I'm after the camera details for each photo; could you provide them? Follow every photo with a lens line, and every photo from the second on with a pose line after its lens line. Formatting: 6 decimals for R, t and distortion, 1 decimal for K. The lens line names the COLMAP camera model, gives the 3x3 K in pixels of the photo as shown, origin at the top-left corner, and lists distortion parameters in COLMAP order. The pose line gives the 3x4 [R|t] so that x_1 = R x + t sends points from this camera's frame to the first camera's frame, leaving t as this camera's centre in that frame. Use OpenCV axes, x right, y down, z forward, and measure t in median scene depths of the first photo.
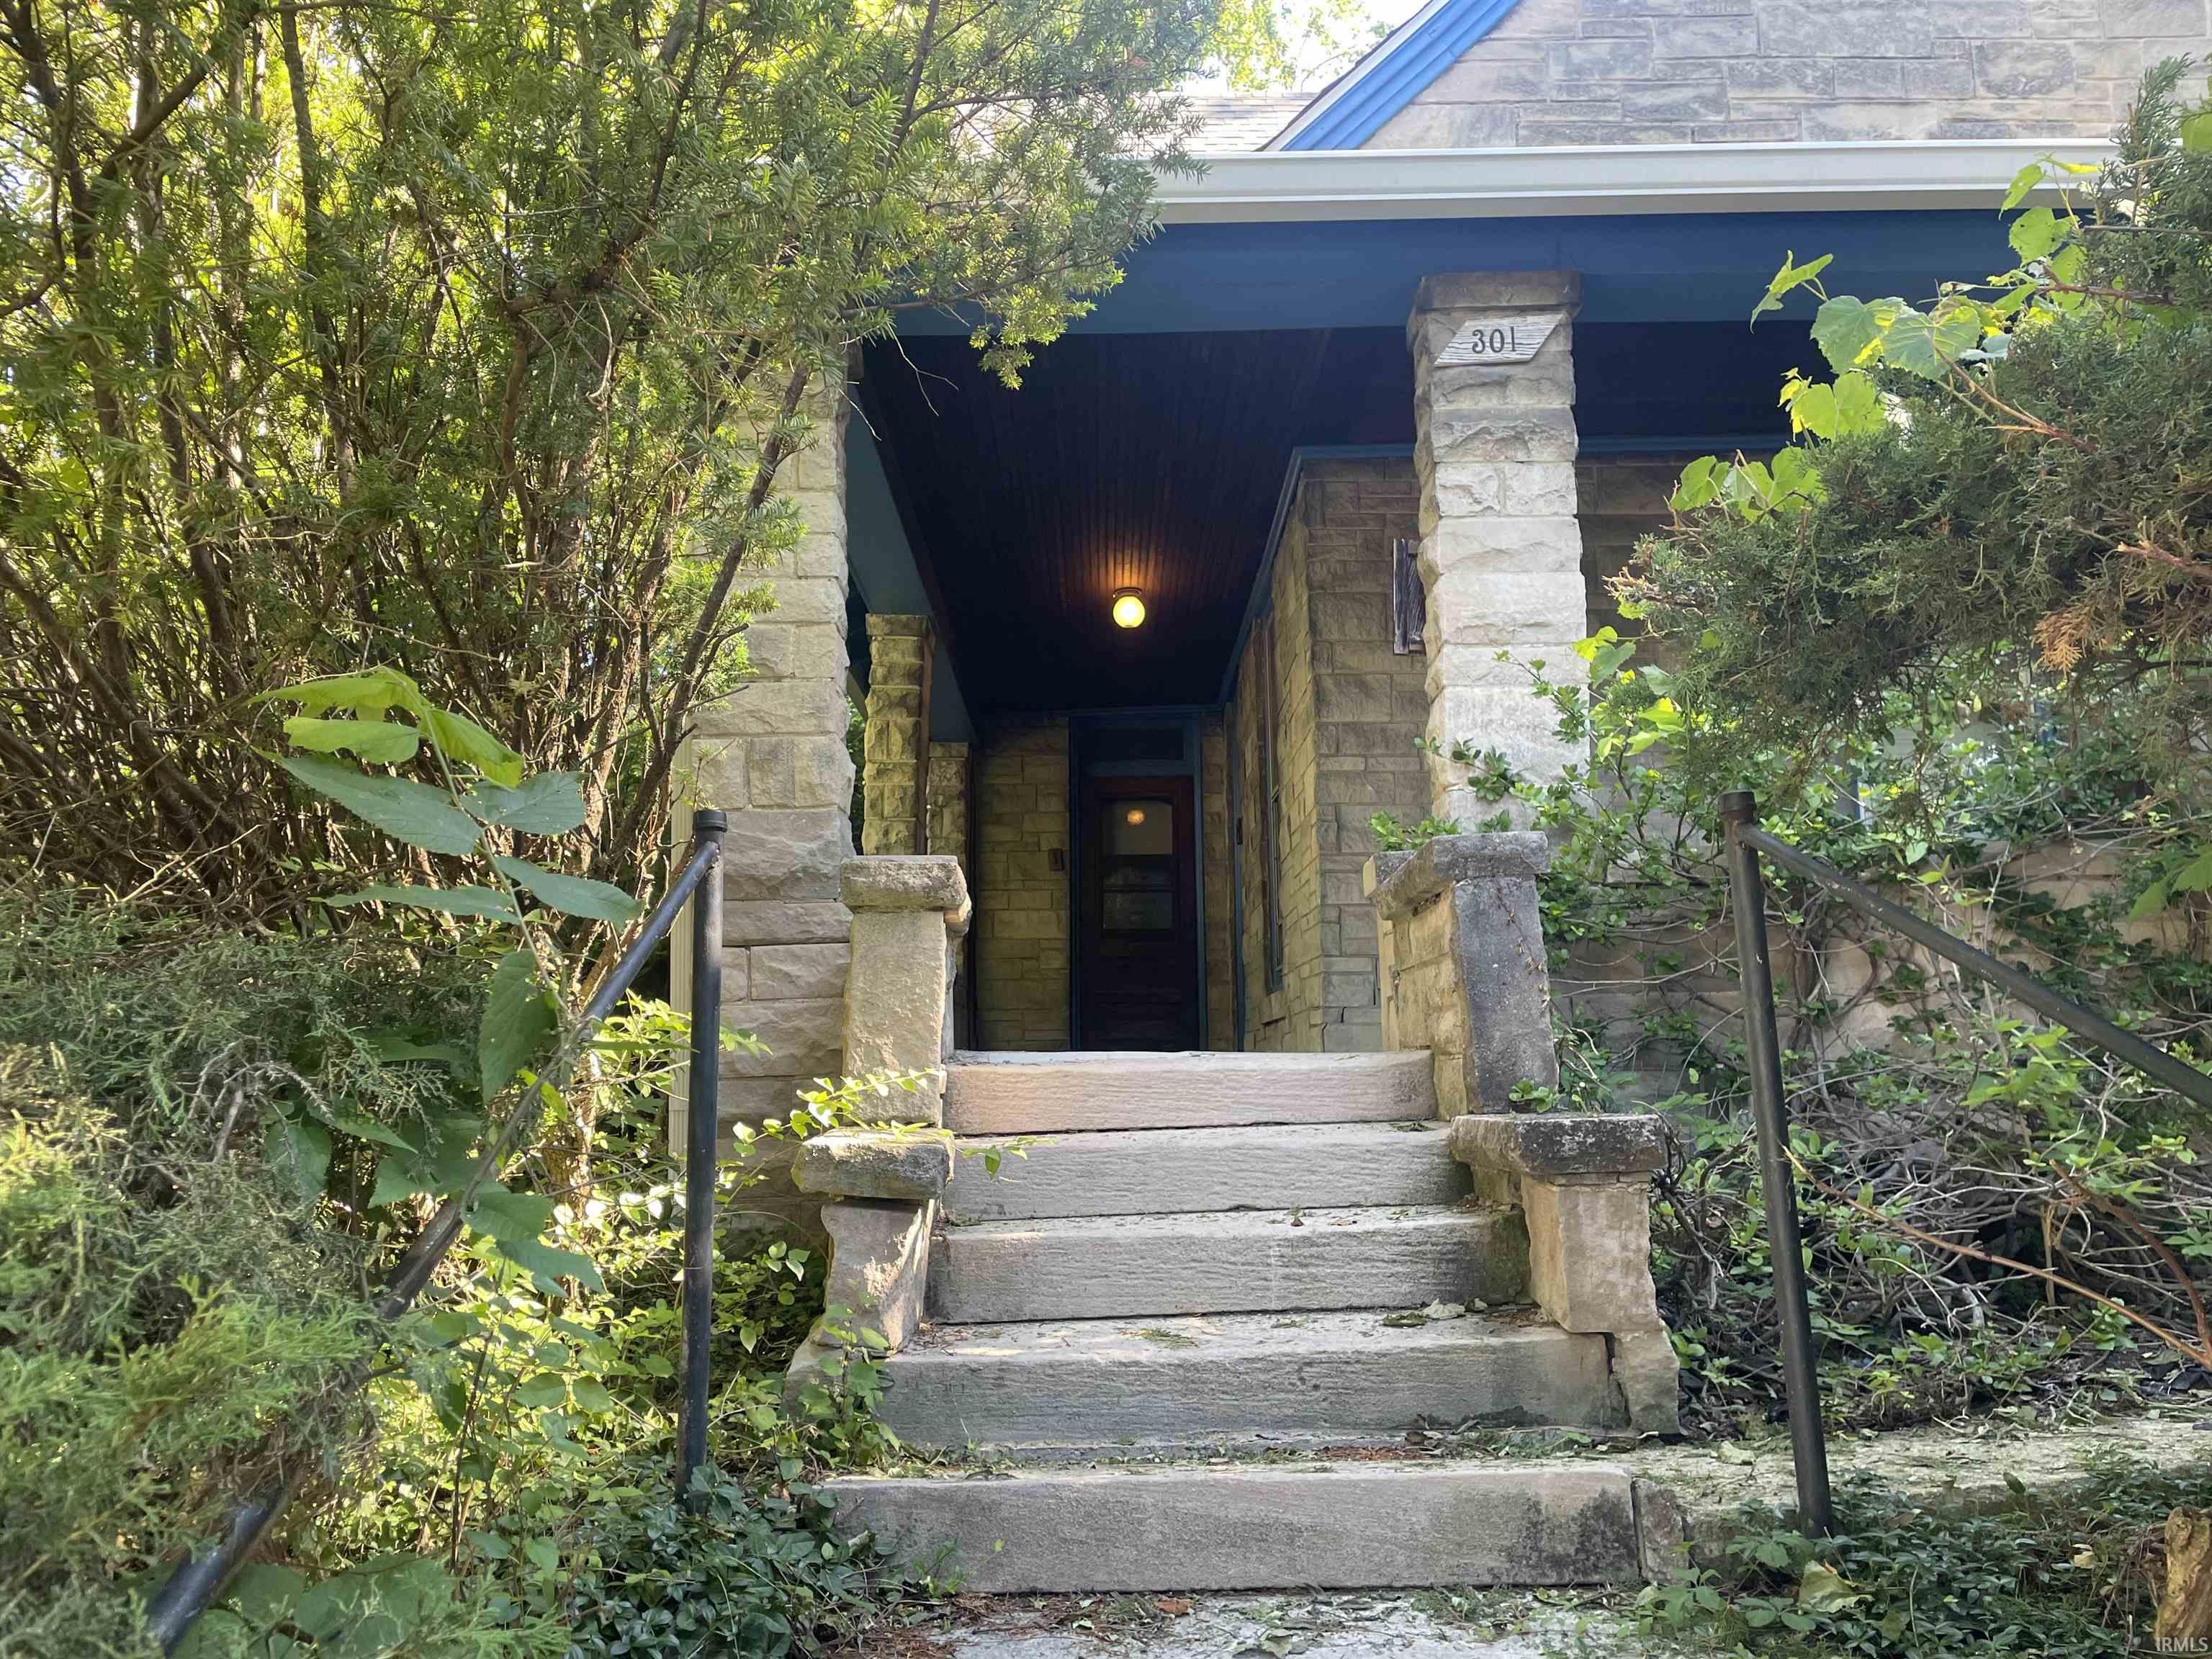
lens RADIAL K [[1583.3, 0, 1106.0], [0, 1583.3, 829.5], [0, 0, 1]] dist [0.001493, 0.000570]
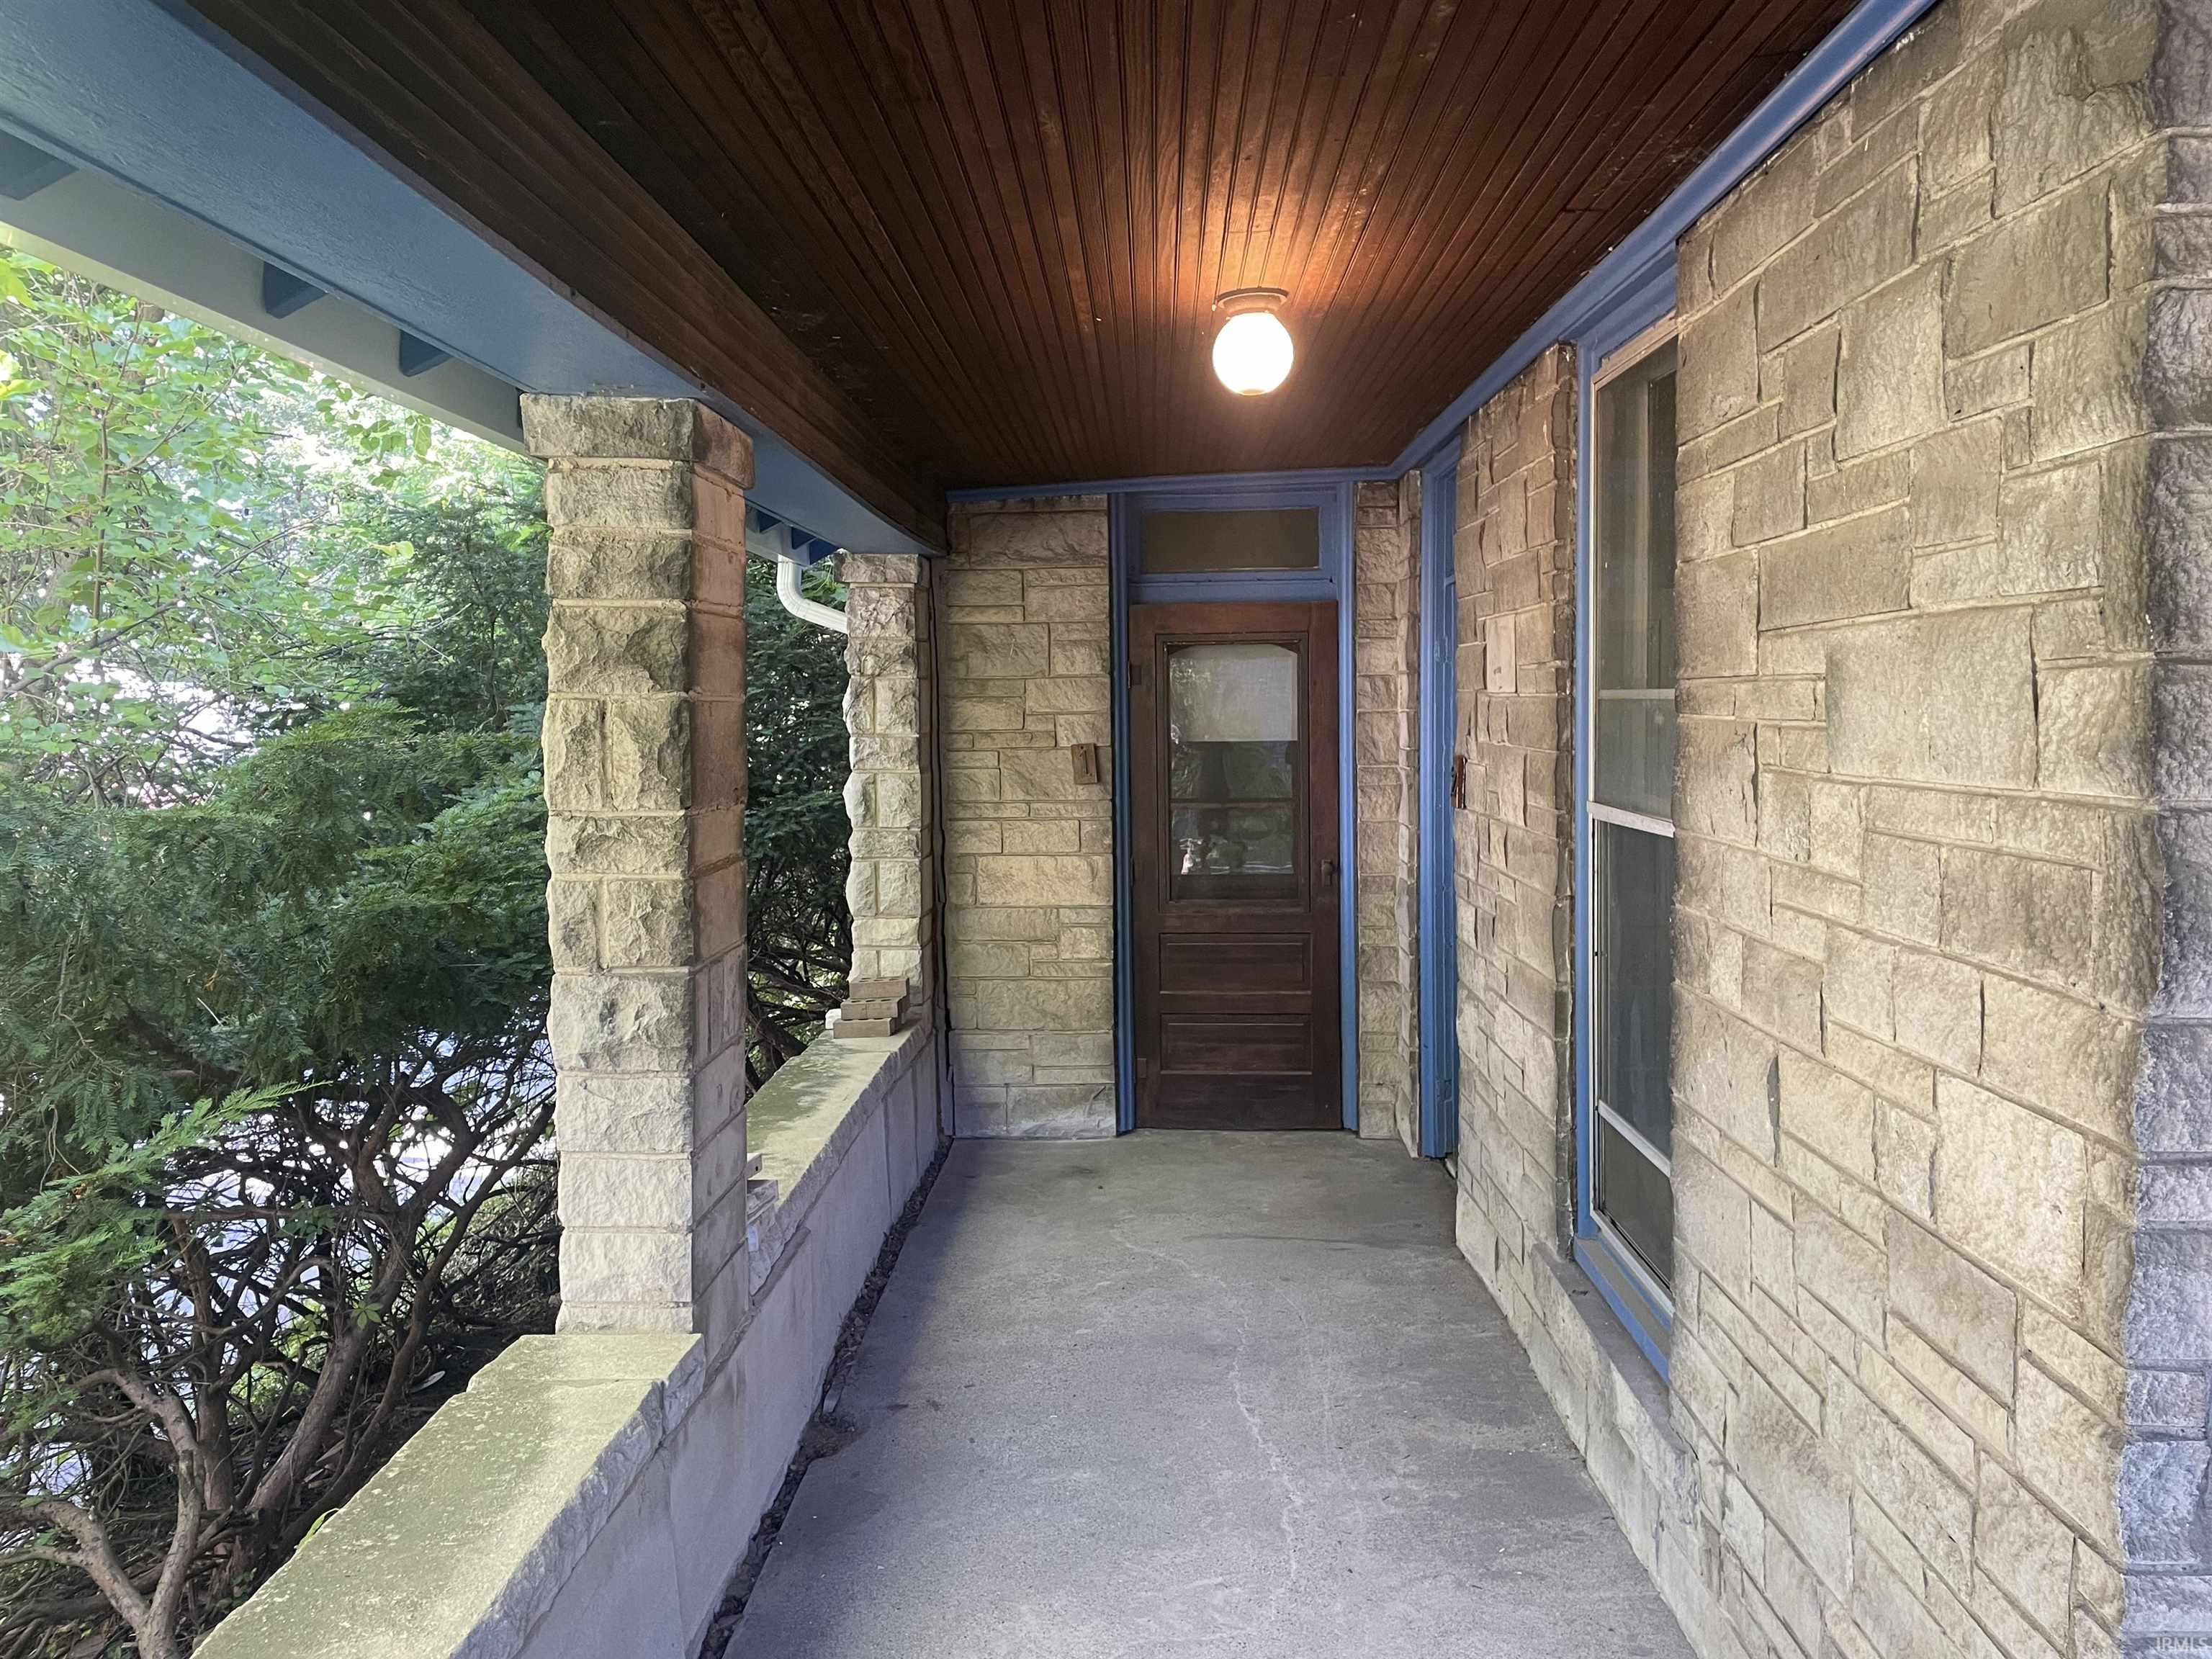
lens RADIAL K [[1583.3, 0, 1106.0], [0, 1583.3, 829.5], [0, 0, 1]] dist [0.001493, 0.000570]
pose [[0.999439, 0.000673, -0.033476, -0.009088], [0.007405, 0.970599, 0.240590, -0.125422], [0.032654, -0.240703, 0.970049, 0.636134]]
